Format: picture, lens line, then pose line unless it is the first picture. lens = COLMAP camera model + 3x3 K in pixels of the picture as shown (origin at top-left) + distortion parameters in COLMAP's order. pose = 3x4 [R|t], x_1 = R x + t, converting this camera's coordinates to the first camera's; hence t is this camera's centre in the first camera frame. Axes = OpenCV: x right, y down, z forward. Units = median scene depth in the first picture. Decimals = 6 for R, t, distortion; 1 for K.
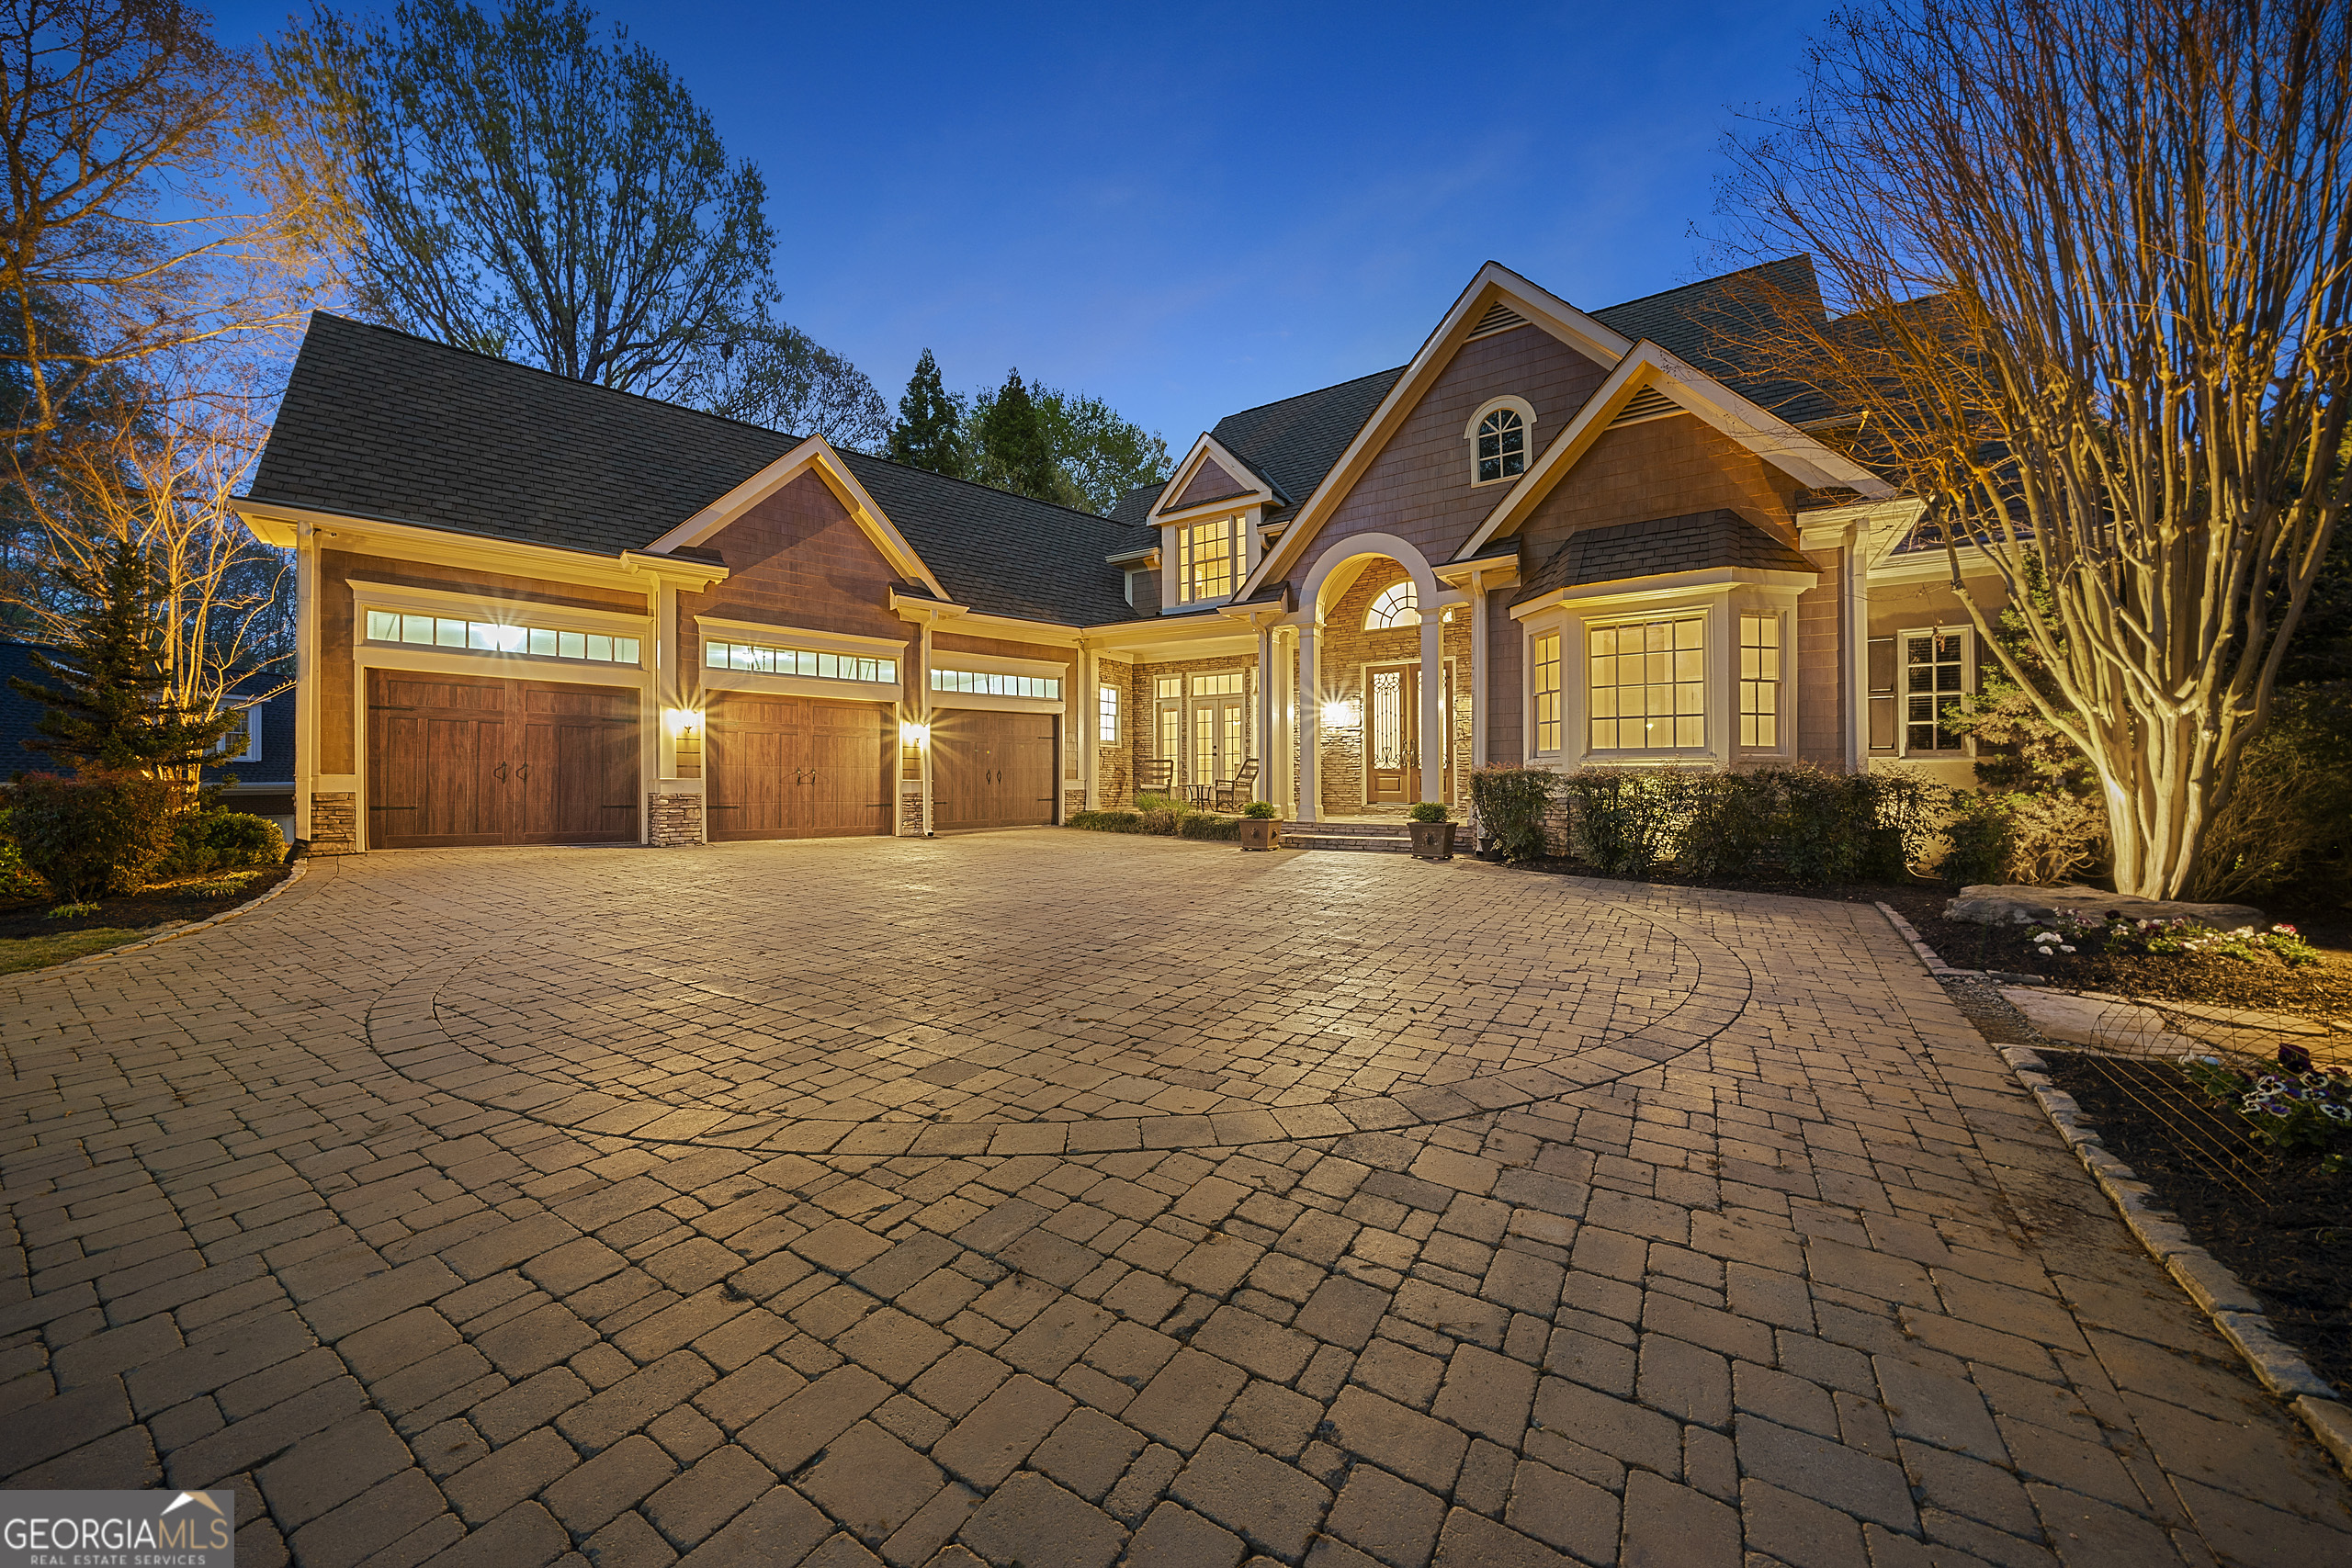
lens RADIAL K [[825.4, 0, 1157.7], [0, 825.4, 769.2], [0, 0, 1]] dist [-0.008114, 0.000345]
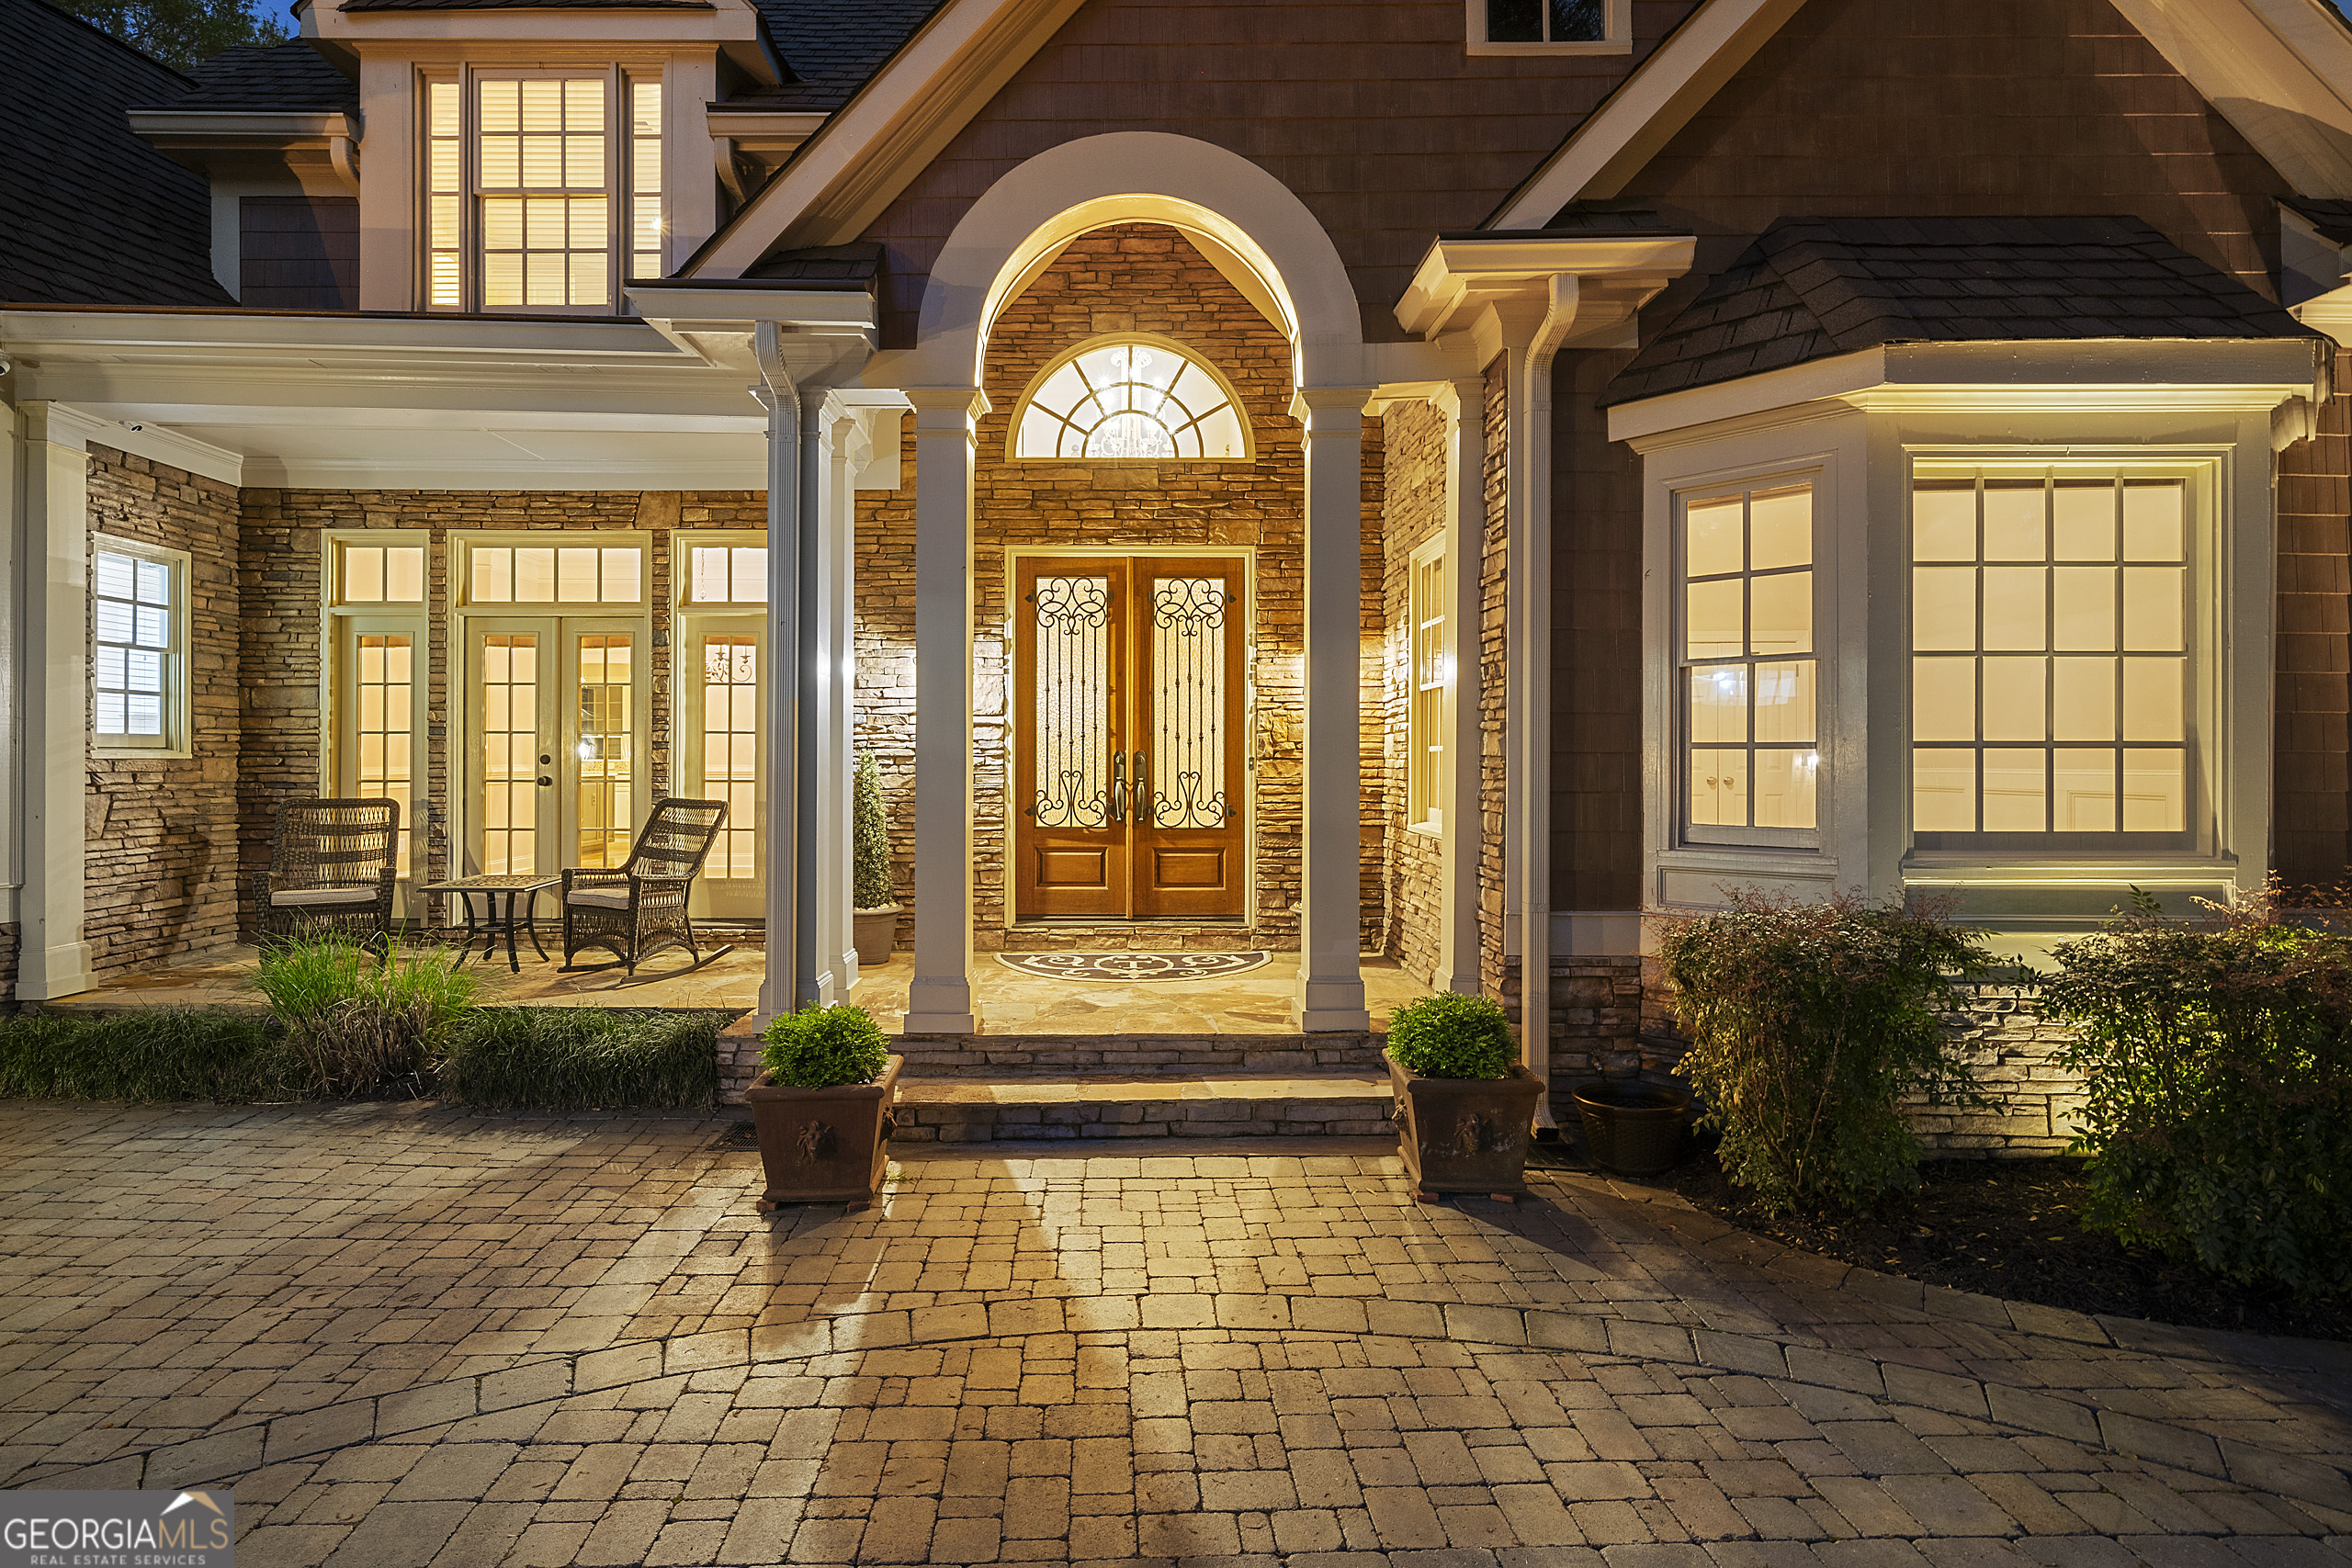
lens RADIAL K [[1207.1, 0, 1166.5], [0, 1207.1, 735.6], [0, 0, 1]] dist [-0.004166, -0.000593]
pose [[0.815046, 0.005886, 0.579366, -0.009177], [-0.005841, 0.999981, -0.001943, -0.038871], [-0.579366, -0.001801, 0.815065, 0.476331]]
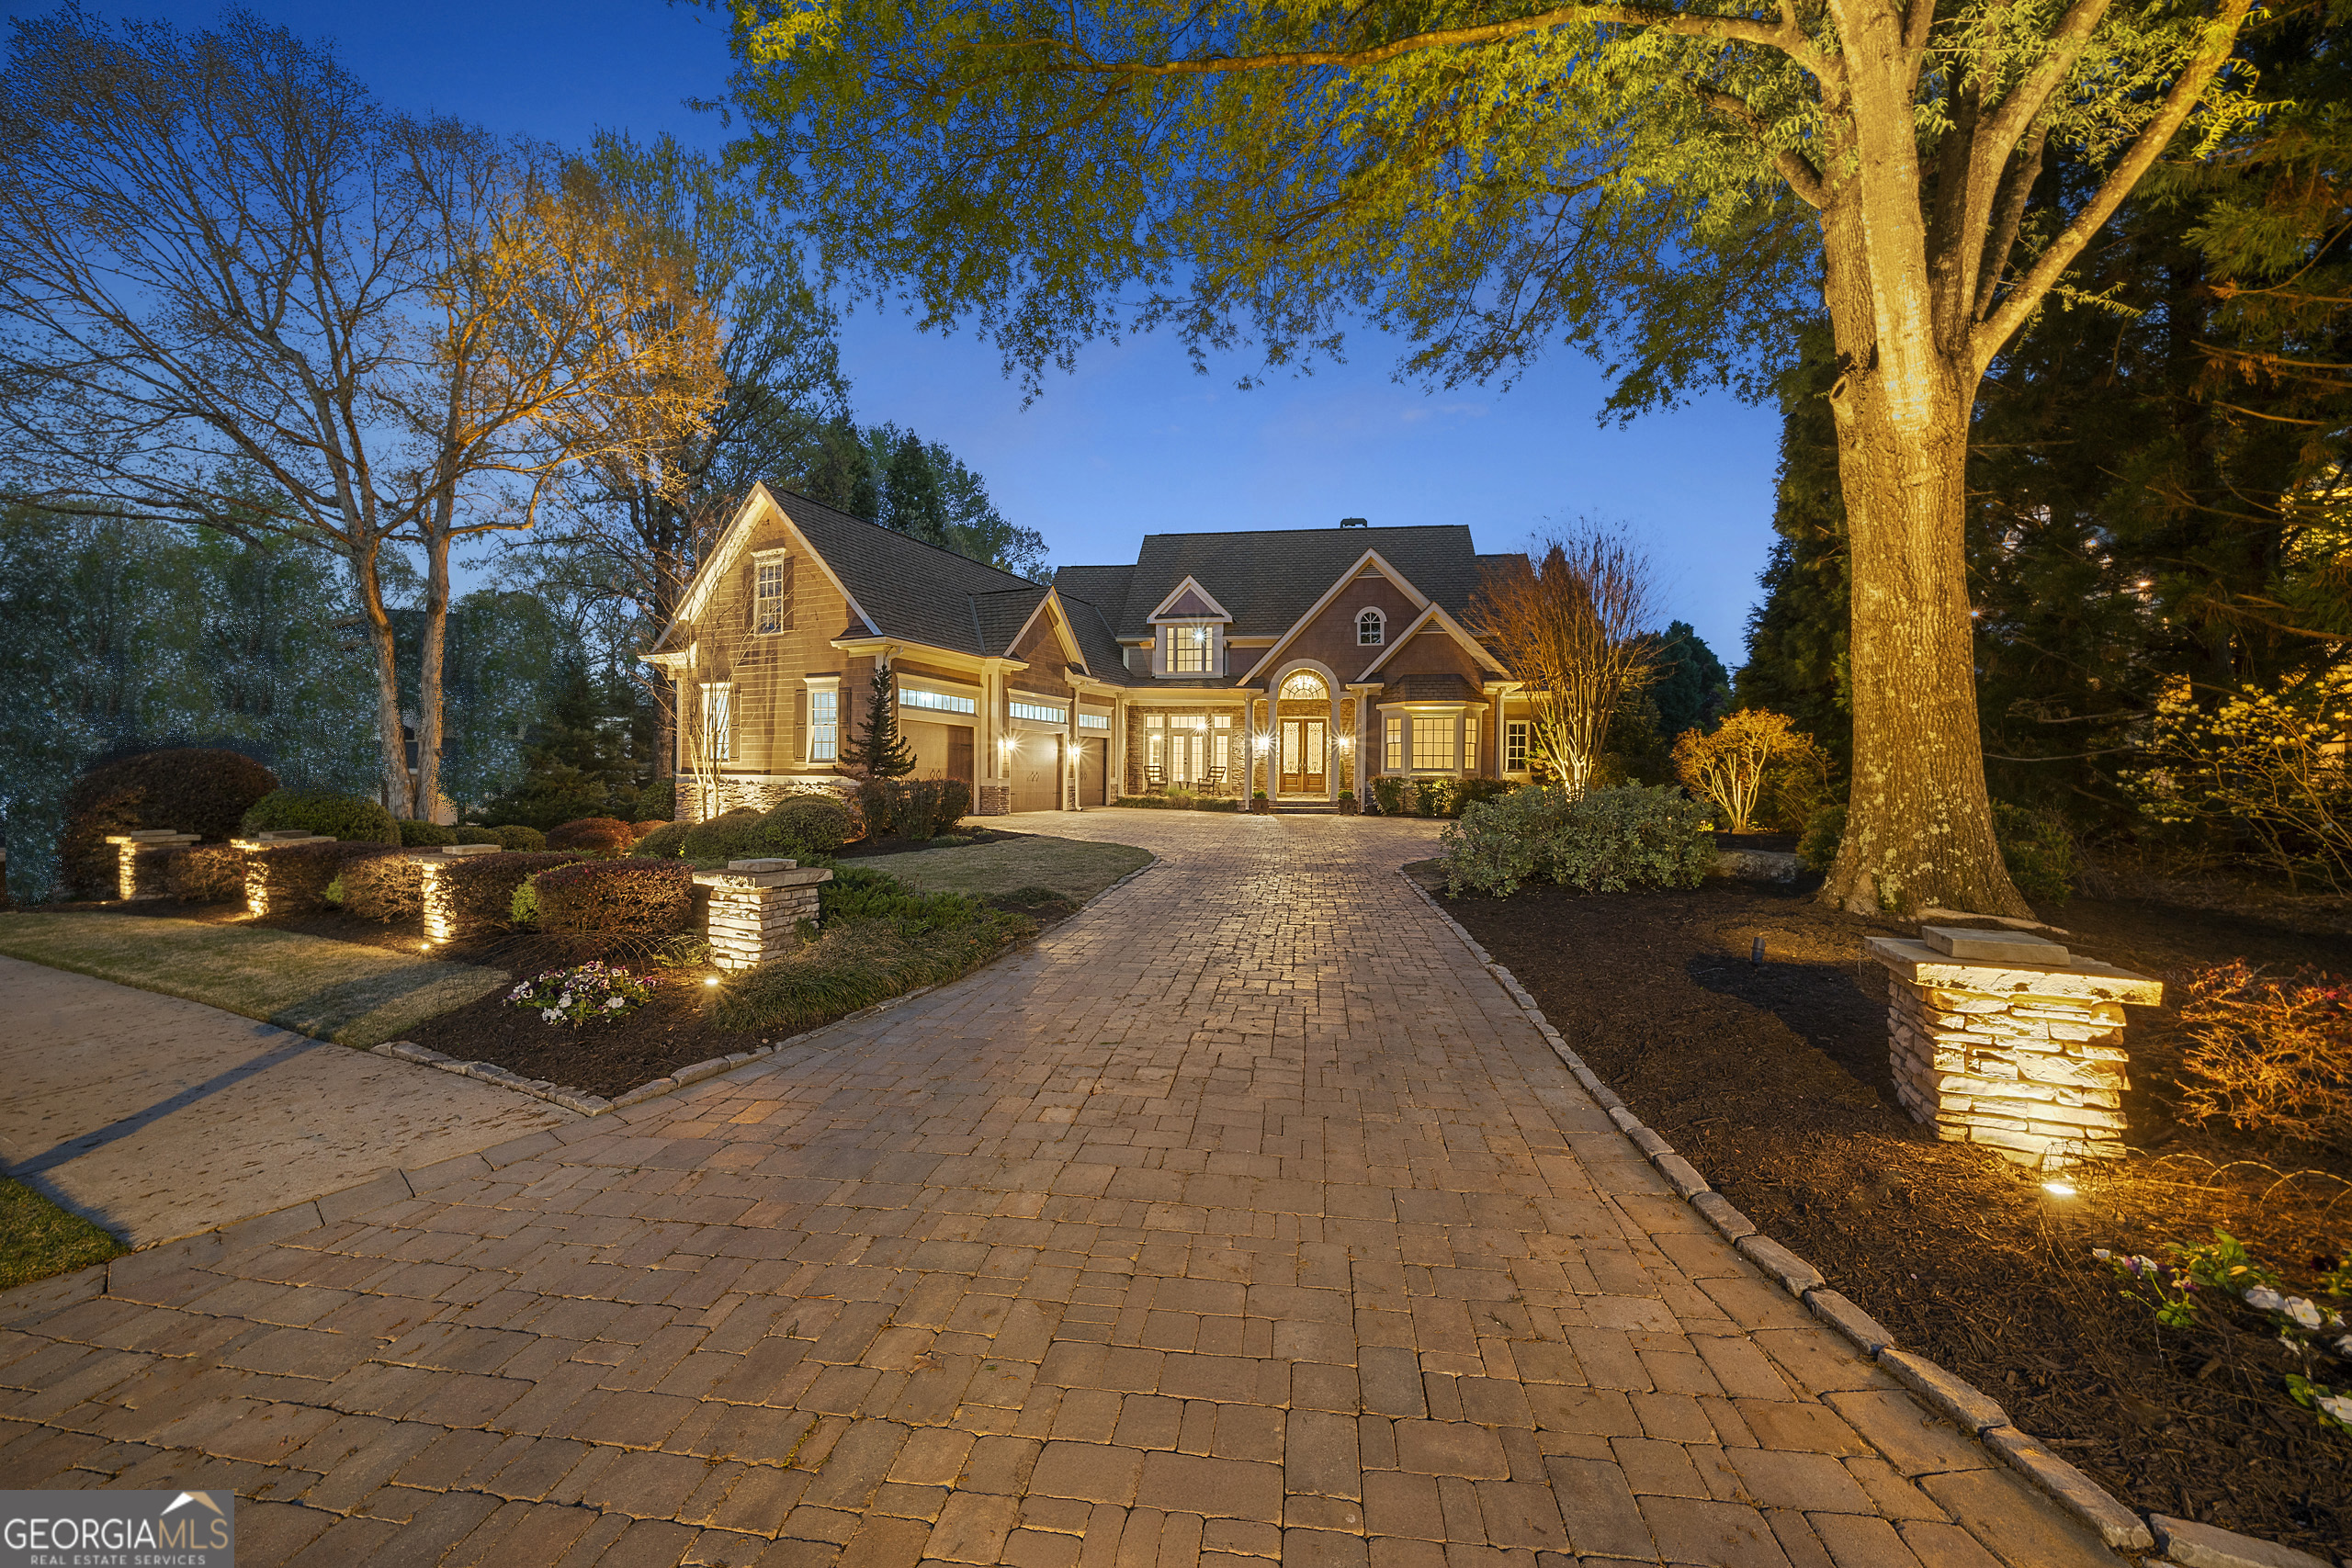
lens RADIAL K [[856.0, 0, 1188.3], [0, 856.0, 779.1], [0, 0, 1]] dist [-0.007654, 0.001217]
pose [[0.903189, 0.003796, 0.429225, -0.706986], [-0.012910, 0.999749, 0.018322, -0.018656], [-0.429048, -0.022090, 0.903012, -0.608908]]
